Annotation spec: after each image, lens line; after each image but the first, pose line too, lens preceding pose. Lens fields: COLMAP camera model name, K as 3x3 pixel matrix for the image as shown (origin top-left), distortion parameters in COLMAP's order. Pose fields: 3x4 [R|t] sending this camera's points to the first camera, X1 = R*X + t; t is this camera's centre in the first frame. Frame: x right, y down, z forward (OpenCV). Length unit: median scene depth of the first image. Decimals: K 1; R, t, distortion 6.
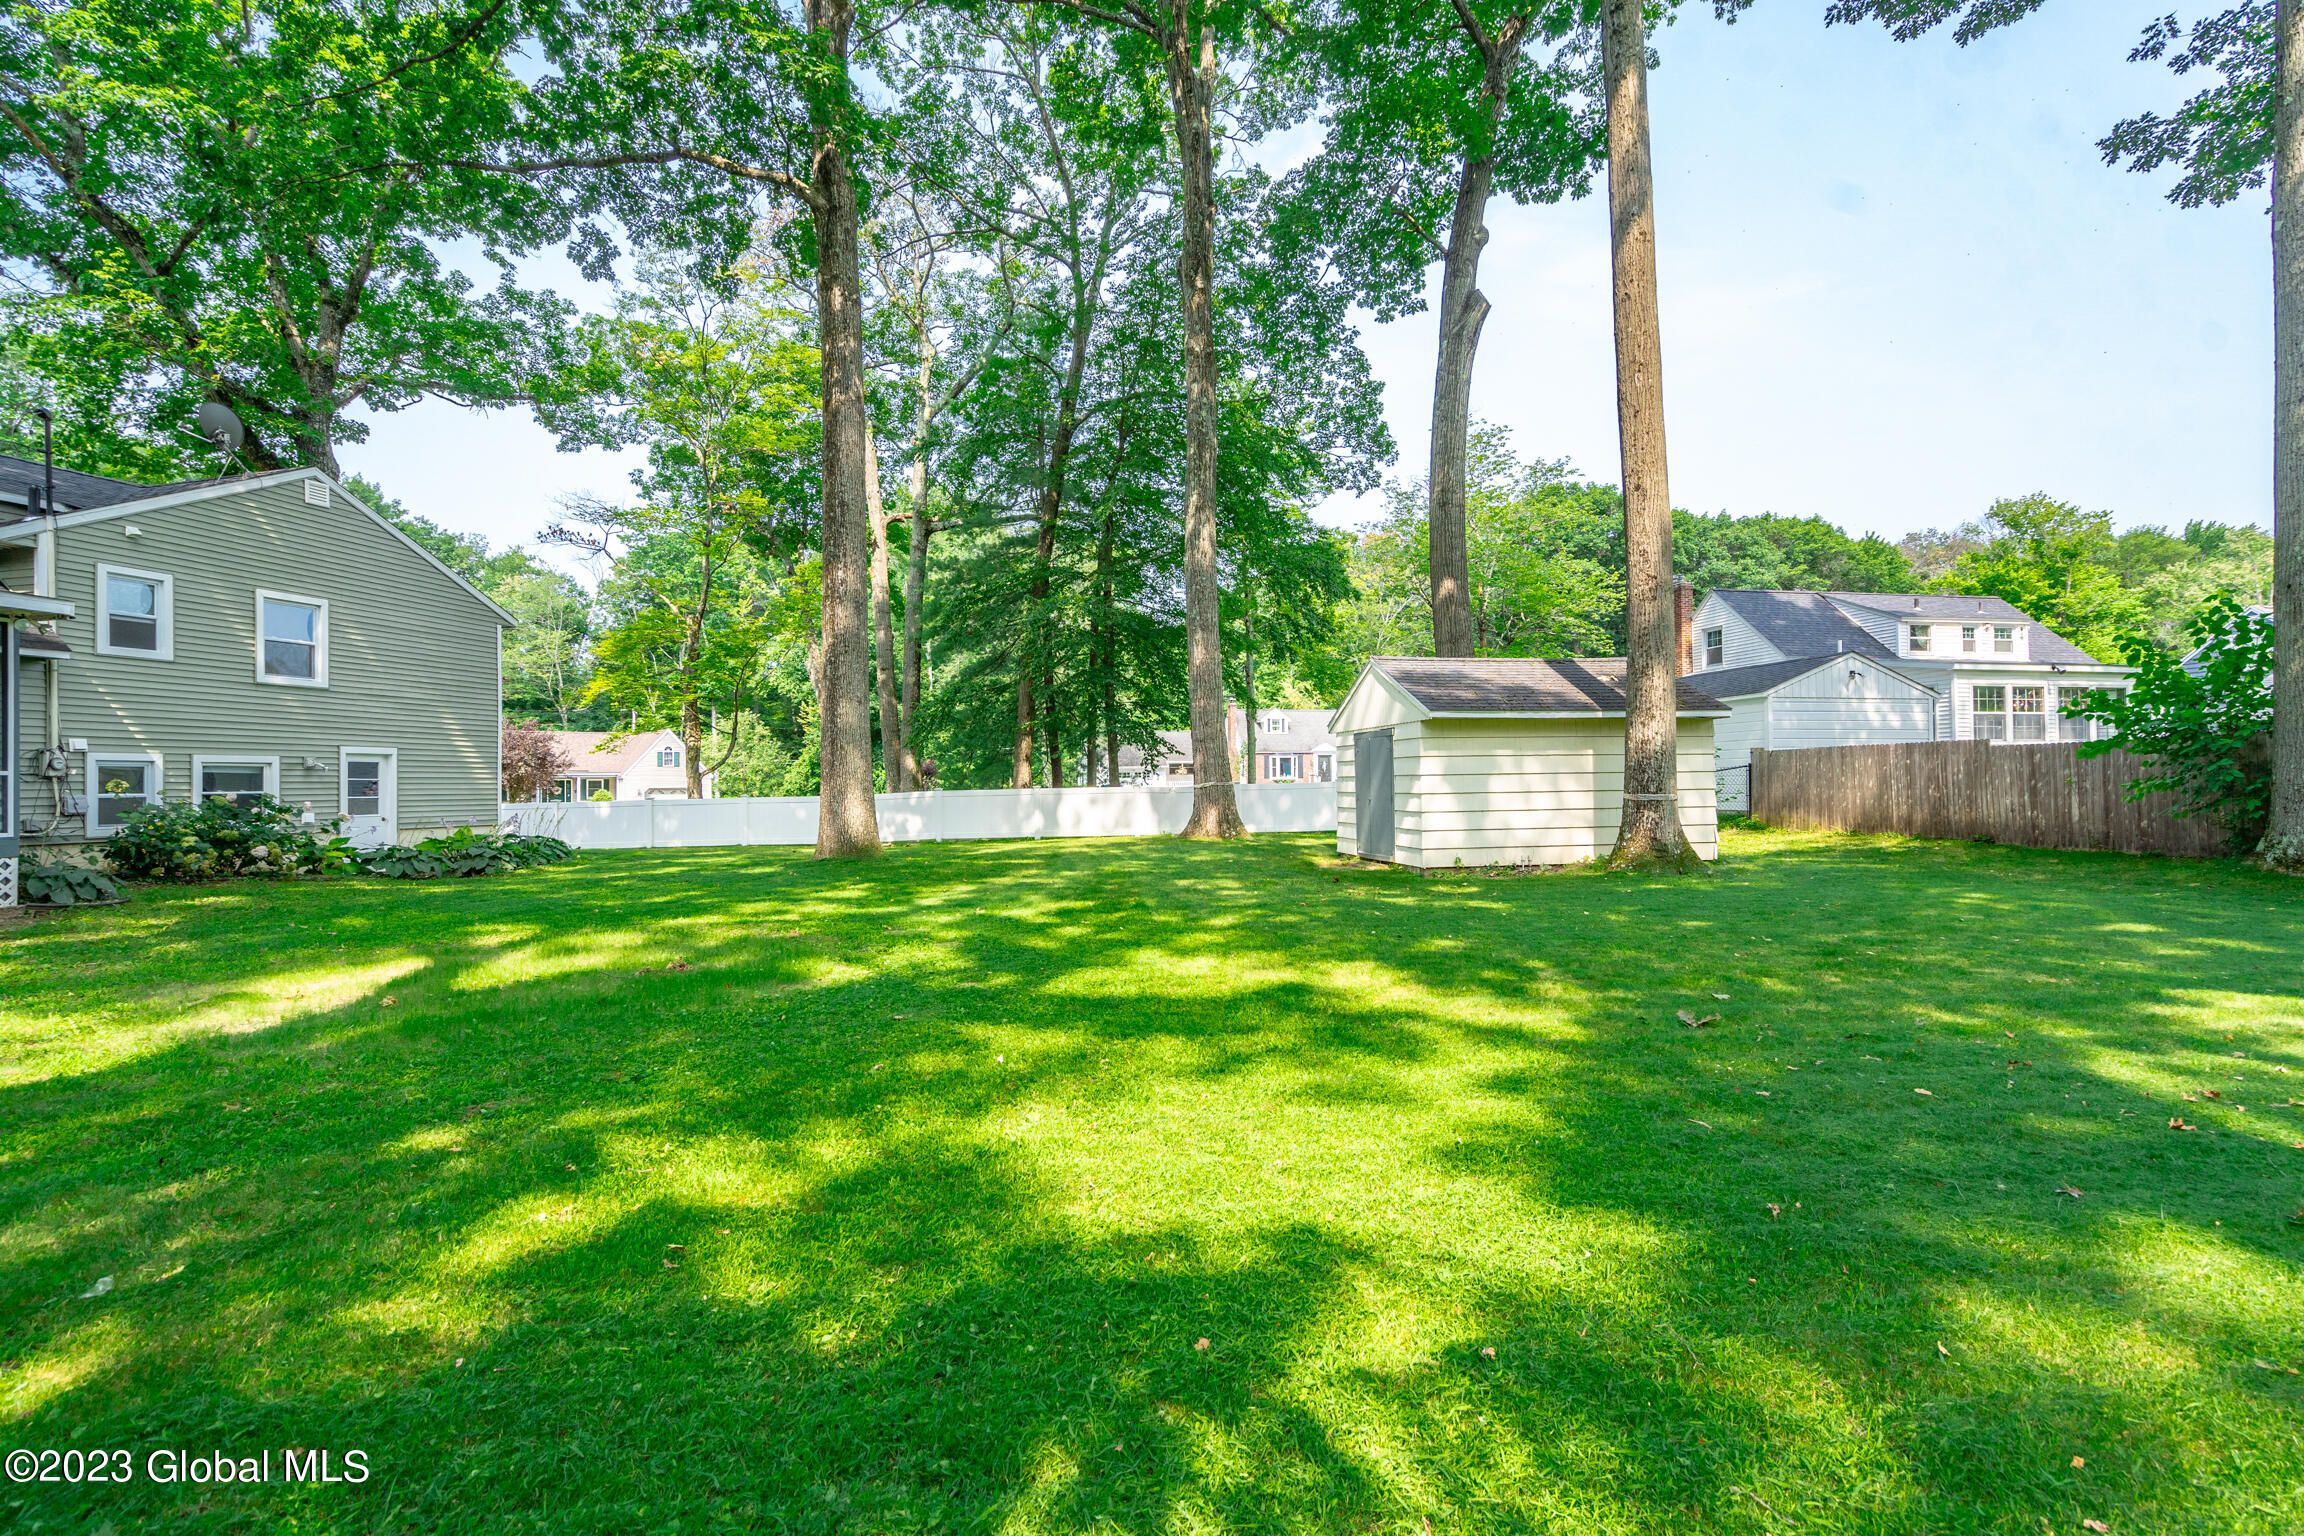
lens RADIAL K [[1041.2, 0, 1152.6], [0, 1041.2, 765.1], [0, 0, 1]] dist [-0.002101, 0.001545]
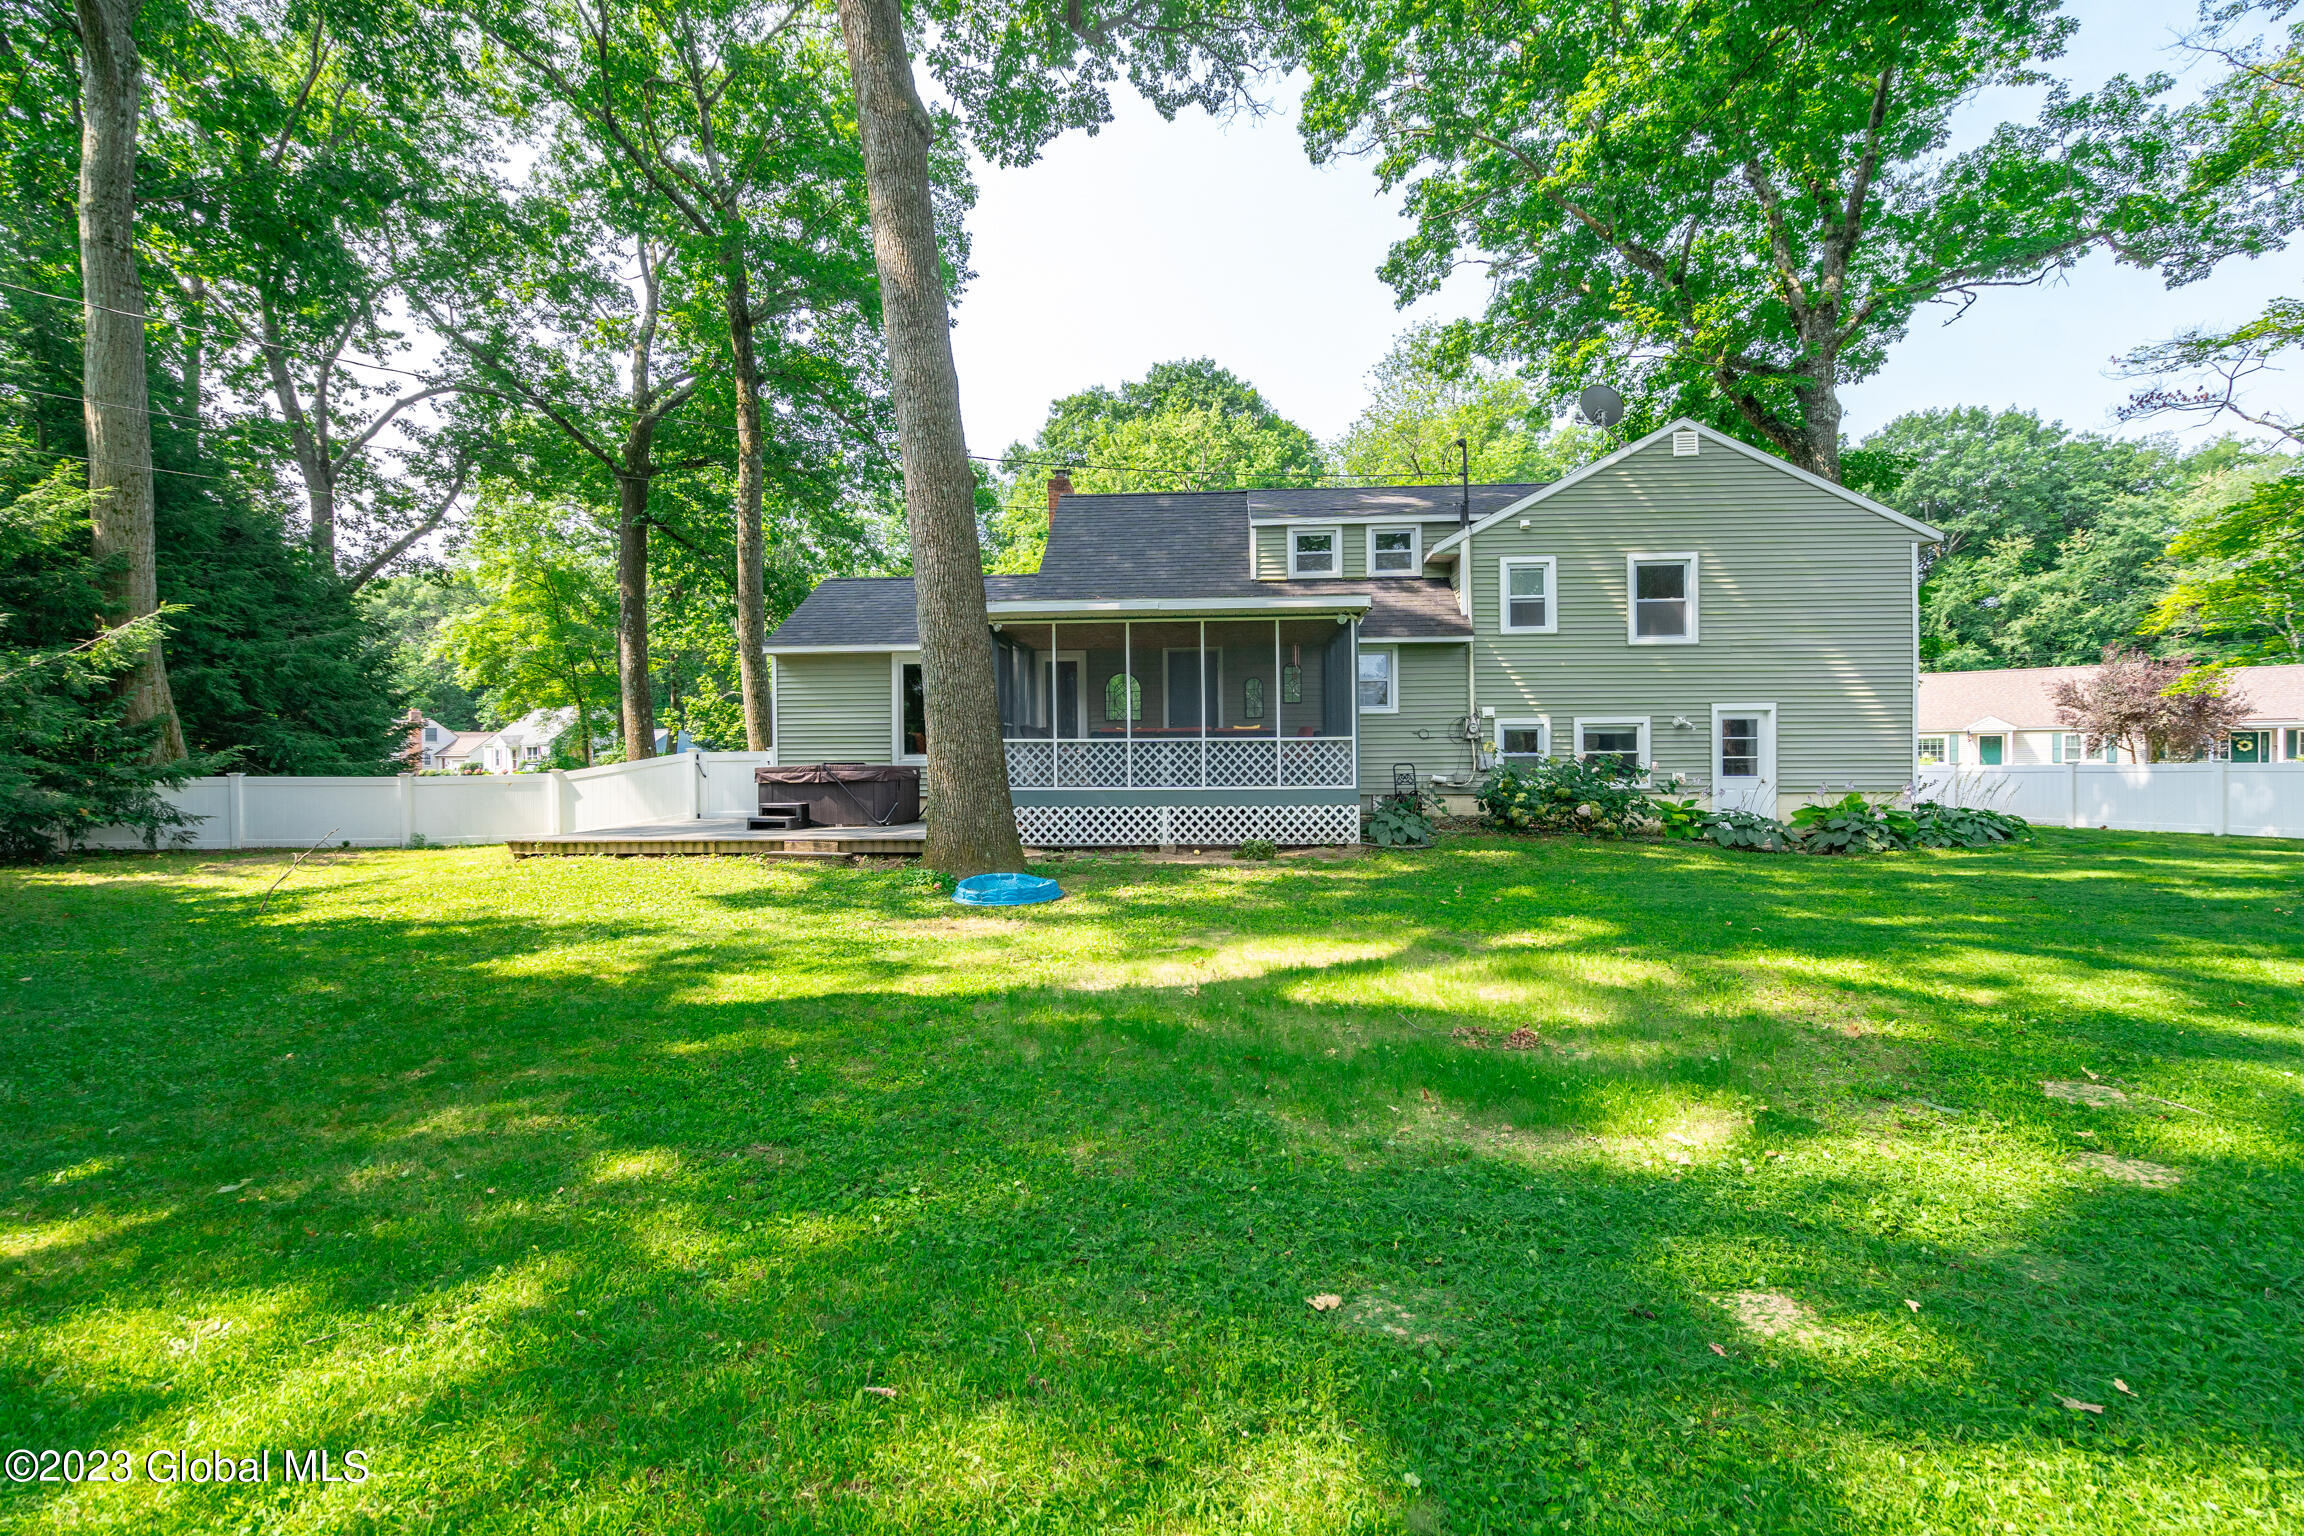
lens RADIAL K [[1041.2, 0, 1152.6], [0, 1041.2, 765.1], [0, 0, 1]] dist [-0.002101, 0.001545]
pose [[0.186172, 0.016969, -0.982371, 0.042483], [0.026079, 0.999413, 0.022206, 0.002504], [0.982171, -0.029753, 0.185620, 0.221609]]
